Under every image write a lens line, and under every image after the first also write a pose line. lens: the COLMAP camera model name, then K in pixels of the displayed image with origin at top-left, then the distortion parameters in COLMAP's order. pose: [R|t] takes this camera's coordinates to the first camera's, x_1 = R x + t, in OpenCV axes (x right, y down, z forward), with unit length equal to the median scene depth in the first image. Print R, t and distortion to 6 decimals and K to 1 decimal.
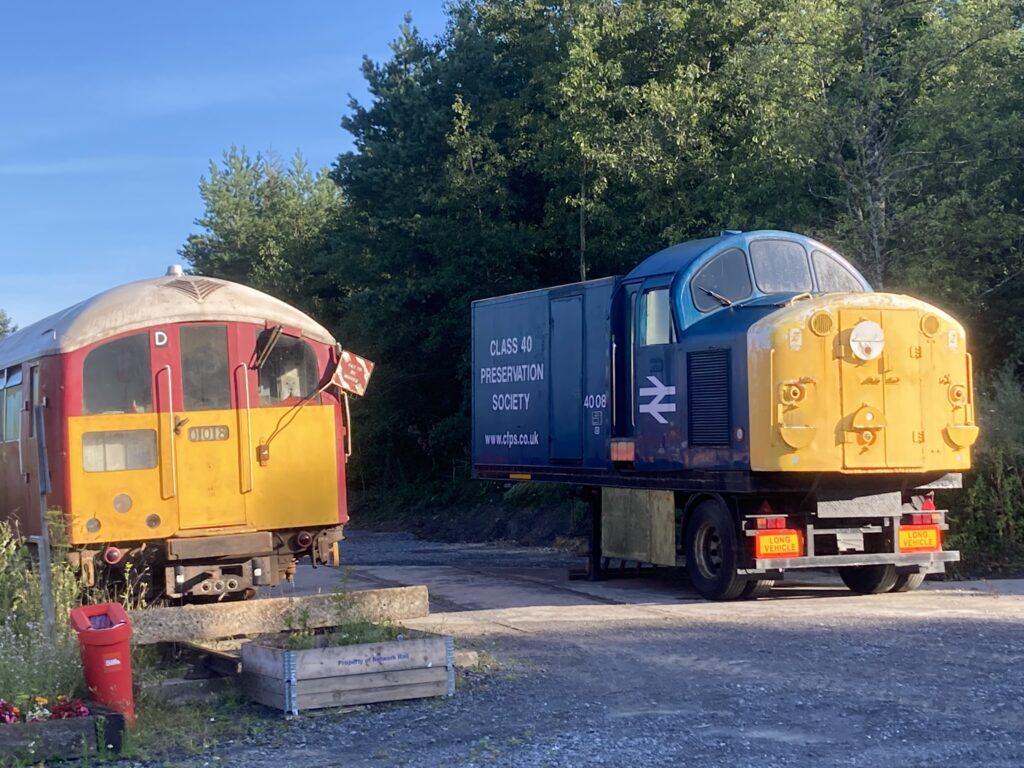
lens RADIAL K [[1857.7, 0, 512.0], [0, 1857.7, 369.9], [0, 0, 1]] dist [0.309157, -1.926981]
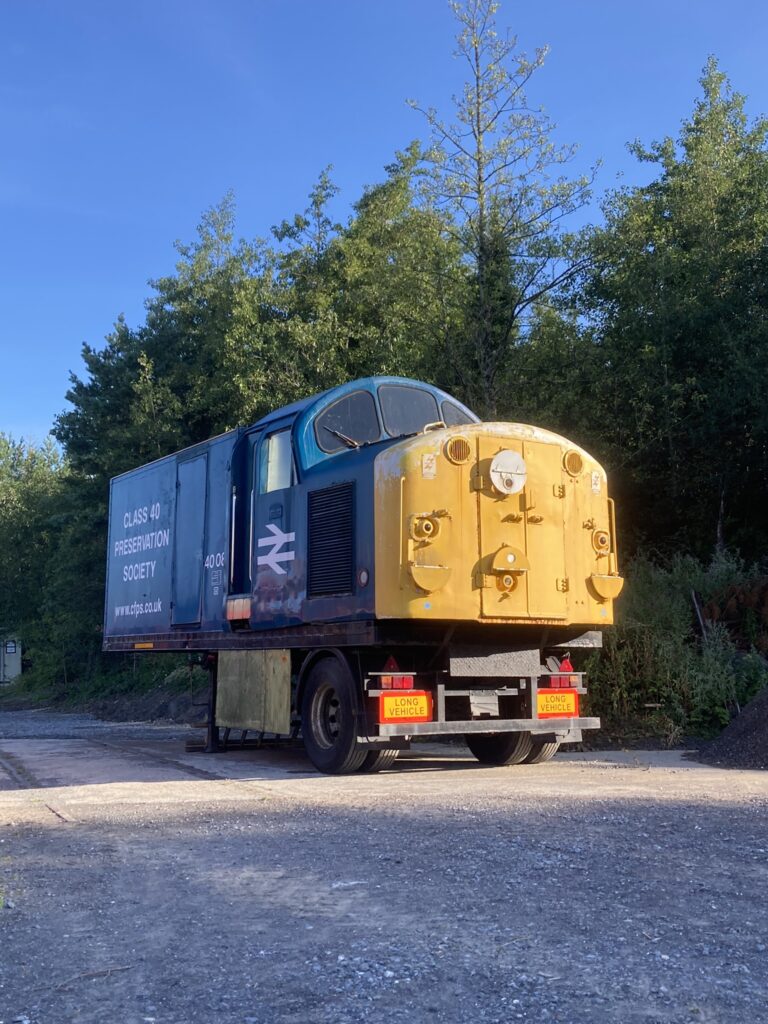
lens RADIAL K [[1157.5, 0, 384.0], [0, 1157.5, 512.0], [0, 0, 1]] dist [0.192345, -0.749701]
pose [[0.990906, 0.028970, 0.131401, 0.057482], [-0.016583, 0.995396, -0.094406, 0.052417], [-0.133531, 0.091369, 0.986824, 0.446804]]
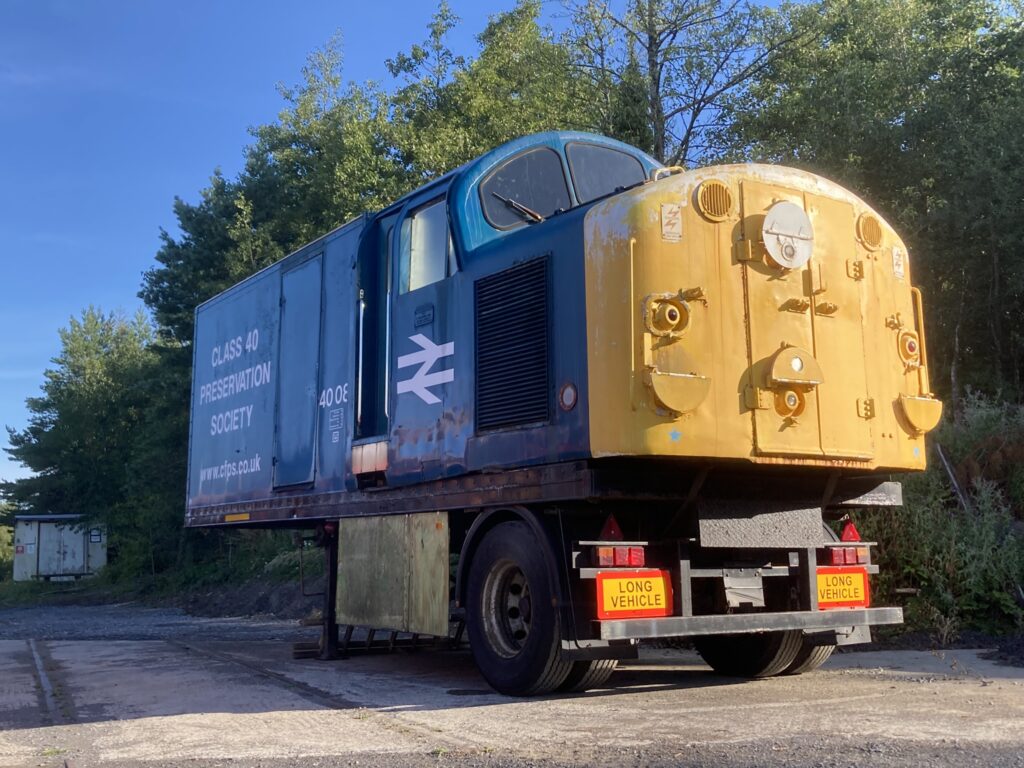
lens RADIAL K [[1157.5, 0, 516.6], [0, 1157.5, 374.0], [0, 0, 1]] dist [0.192345, -0.749701]
pose [[0.987285, 0.028421, 0.156401, 0.048883], [-0.009702, 0.992826, -0.119171, 0.066884], [-0.158666, 0.116139, 0.980478, 0.629060]]
